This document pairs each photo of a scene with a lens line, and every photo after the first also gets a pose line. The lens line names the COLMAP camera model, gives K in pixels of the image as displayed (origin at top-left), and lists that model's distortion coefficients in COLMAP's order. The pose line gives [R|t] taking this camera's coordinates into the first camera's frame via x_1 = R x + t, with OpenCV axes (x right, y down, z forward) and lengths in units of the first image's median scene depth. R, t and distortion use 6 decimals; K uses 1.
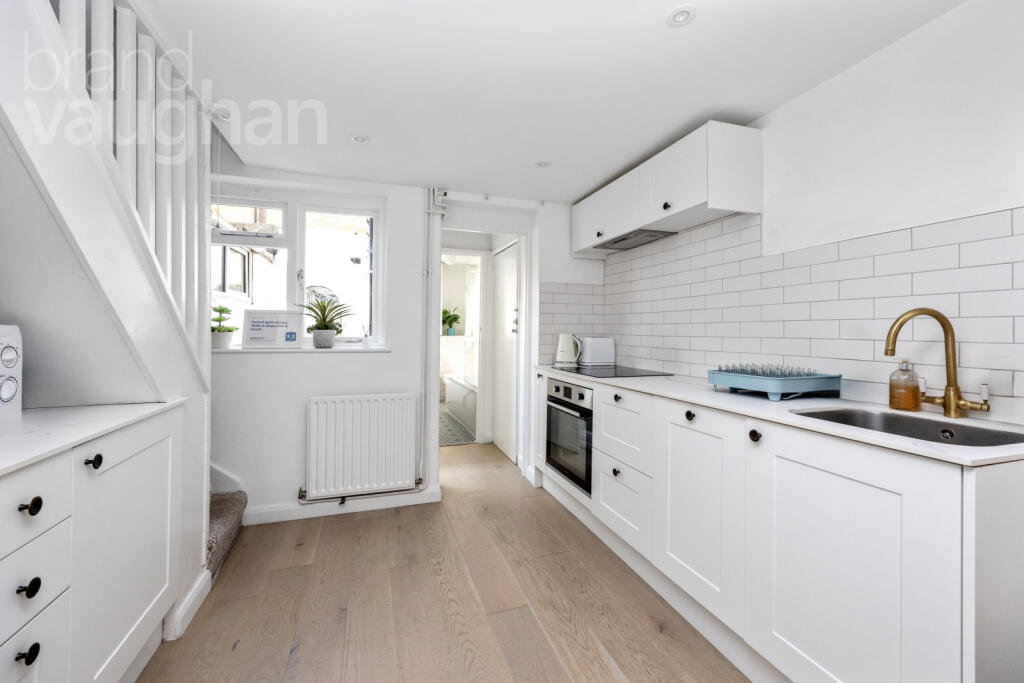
lens RADIAL K [[402.0, 0, 504.8], [0, 402.0, 324.6], [0, 0, 1]] dist [-0.000219, 0.000362]
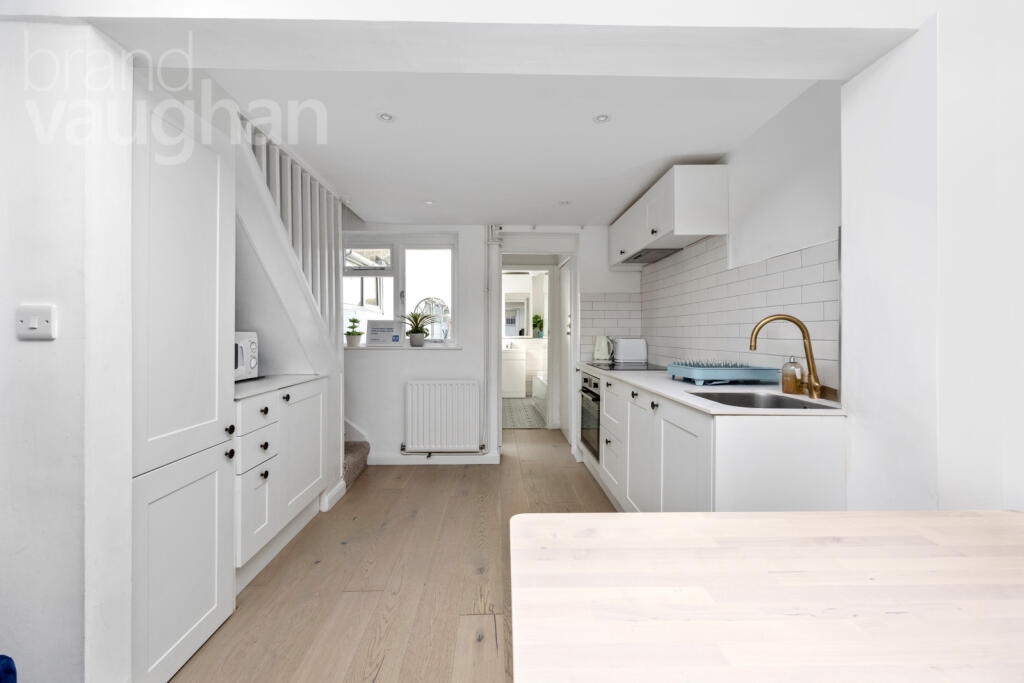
lens RADIAL K [[402.0, 0, 507.8], [0, 402.0, 333.5], [0, 0, 1]] dist [-0.000219, 0.000362]
pose [[0.957638, -0.005399, -0.287926, 0.262522], [0.009570, 0.999869, 0.013081, -0.002508], [0.287817, -0.015282, 0.957563, -0.255135]]
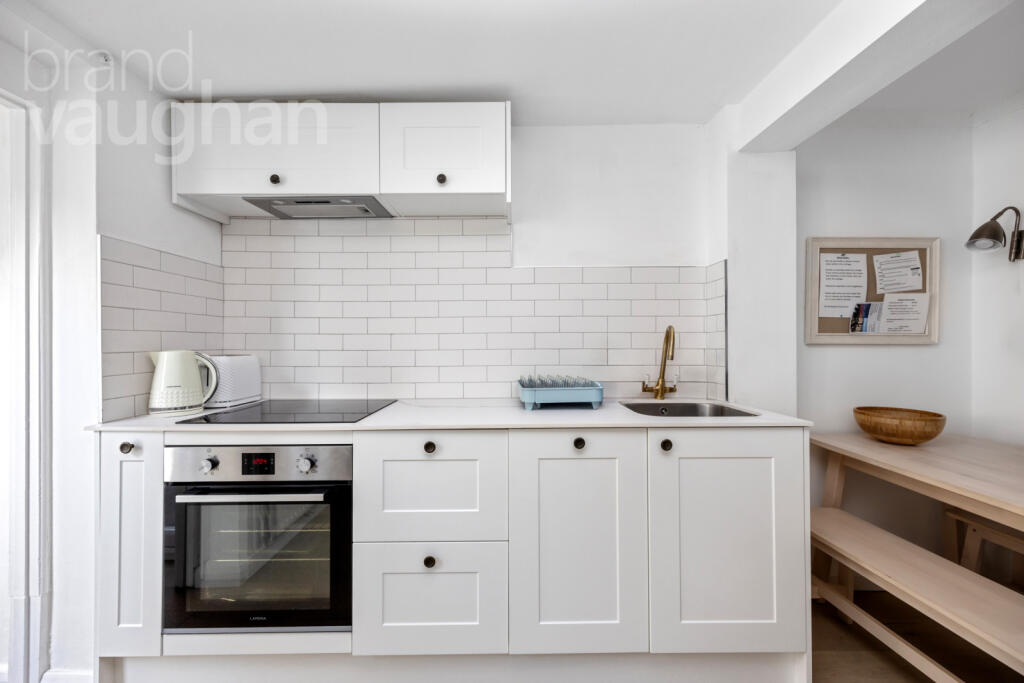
lens RADIAL K [[402.0, 0, 506.9], [0, 402.0, 341.3], [0, 0, 1]] dist [-0.000219, 0.000362]
pose [[0.307407, -0.003702, 0.951571, -0.231491], [-0.008598, 0.999941, 0.006668, 0.004715], [-0.951539, -0.010231, 0.307357, 0.523404]]
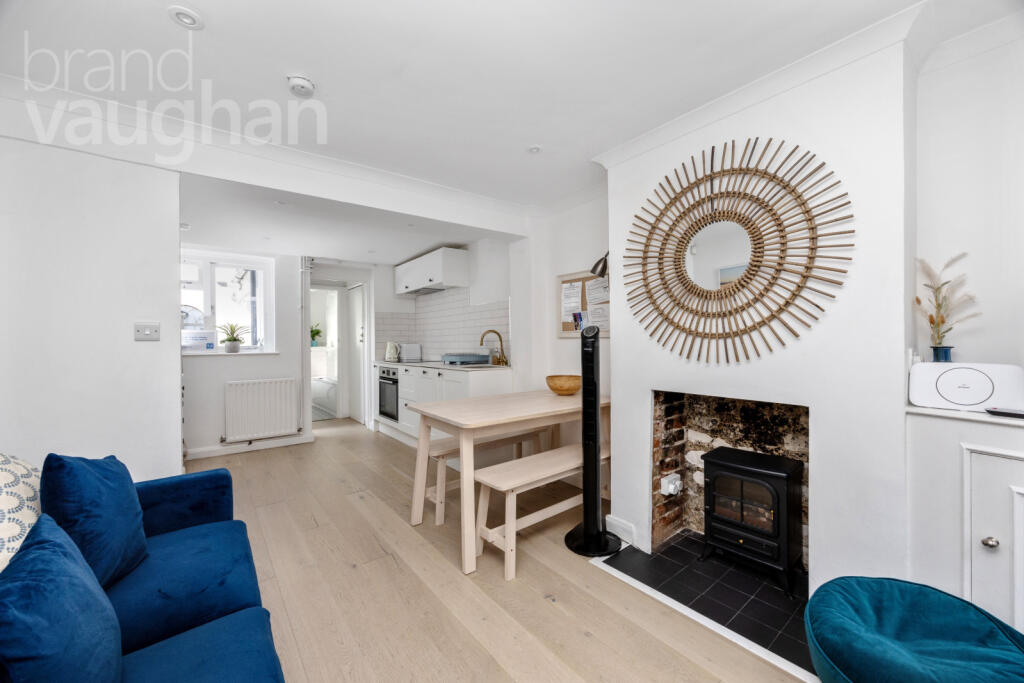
lens RADIAL K [[393.2, 0, 507.1], [0, 393.2, 344.7], [0, 0, 1]] dist [0.001228, -0.000240]
pose [[0.944311, -0.017675, 0.328578, 0.077229], [0.011019, 0.999695, 0.022106, 0.002725], [-0.328869, -0.017254, 0.944218, -0.889065]]
